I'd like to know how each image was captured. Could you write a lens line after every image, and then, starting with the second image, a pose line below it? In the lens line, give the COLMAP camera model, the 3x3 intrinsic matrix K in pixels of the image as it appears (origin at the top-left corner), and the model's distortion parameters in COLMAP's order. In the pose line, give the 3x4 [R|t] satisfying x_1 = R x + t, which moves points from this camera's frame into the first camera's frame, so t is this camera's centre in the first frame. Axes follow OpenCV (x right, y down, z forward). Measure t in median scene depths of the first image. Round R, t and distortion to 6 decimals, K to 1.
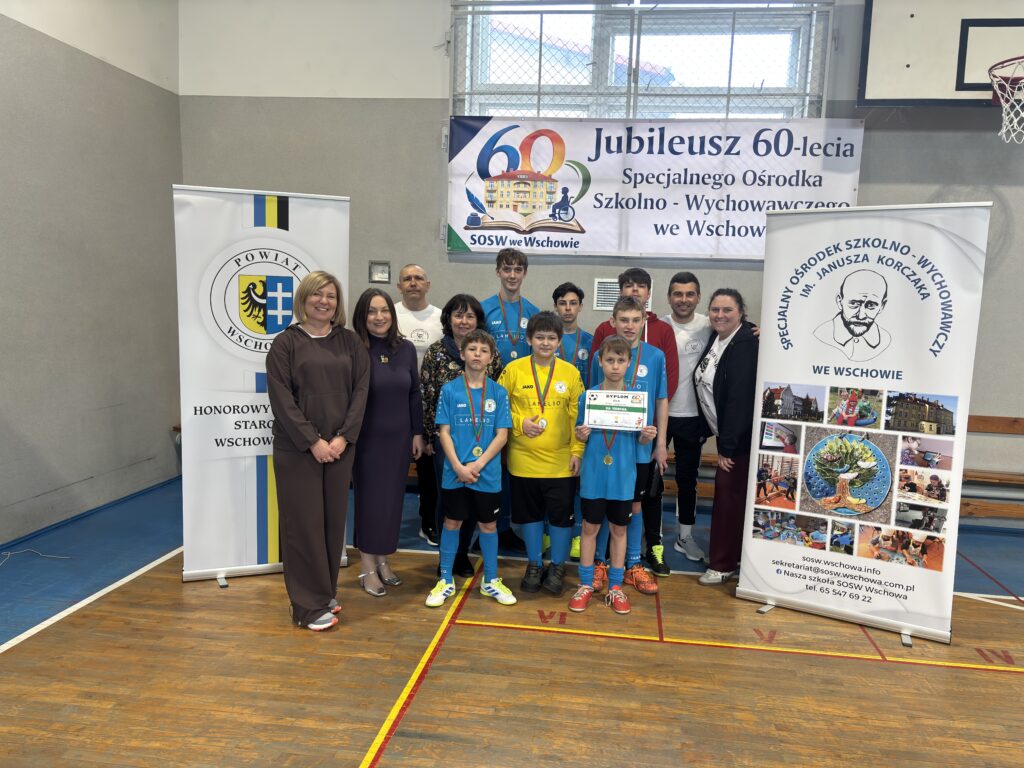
lens RADIAL K [[774.1, 0, 512.0], [0, 774.1, 384.0], [0, 0, 1]] dist [0.085026, -0.139842]
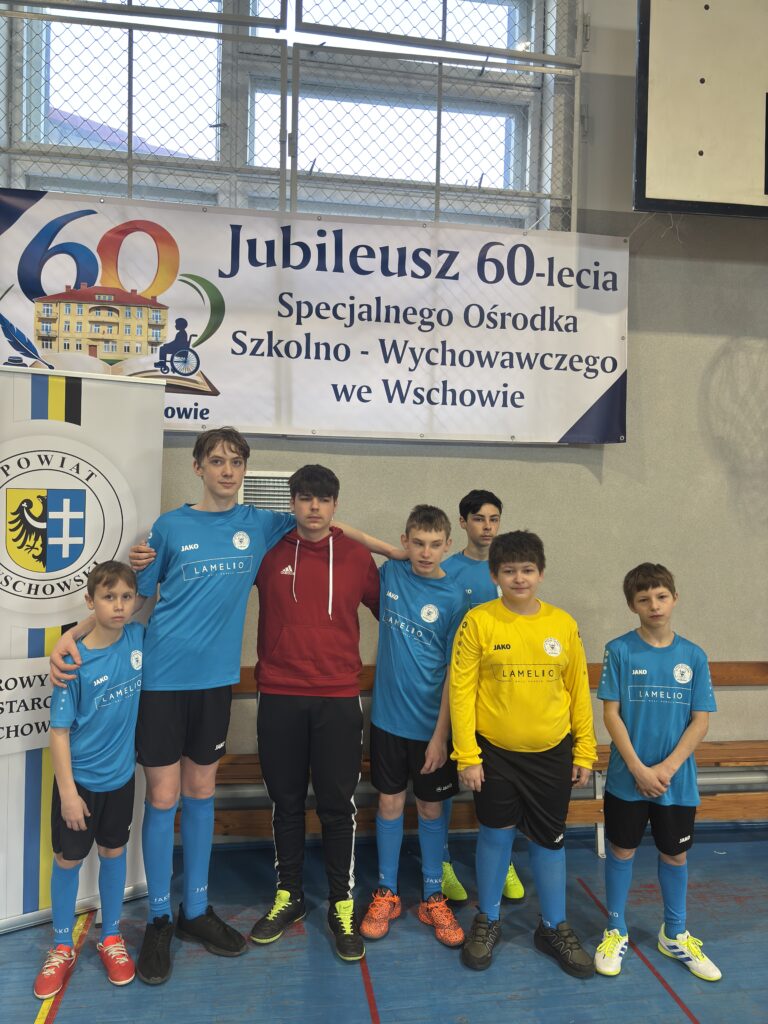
lens RADIAL K [[774.1, 0, 384.0], [0, 774.1, 512.0], [0, 0, 1]] dist [0.085026, -0.139842]
pose [[0.963641, -0.020792, 0.266389, 0.056607], [0.044711, 0.995458, -0.084045, -0.050991], [-0.263432, 0.092900, 0.960194, 0.411706]]
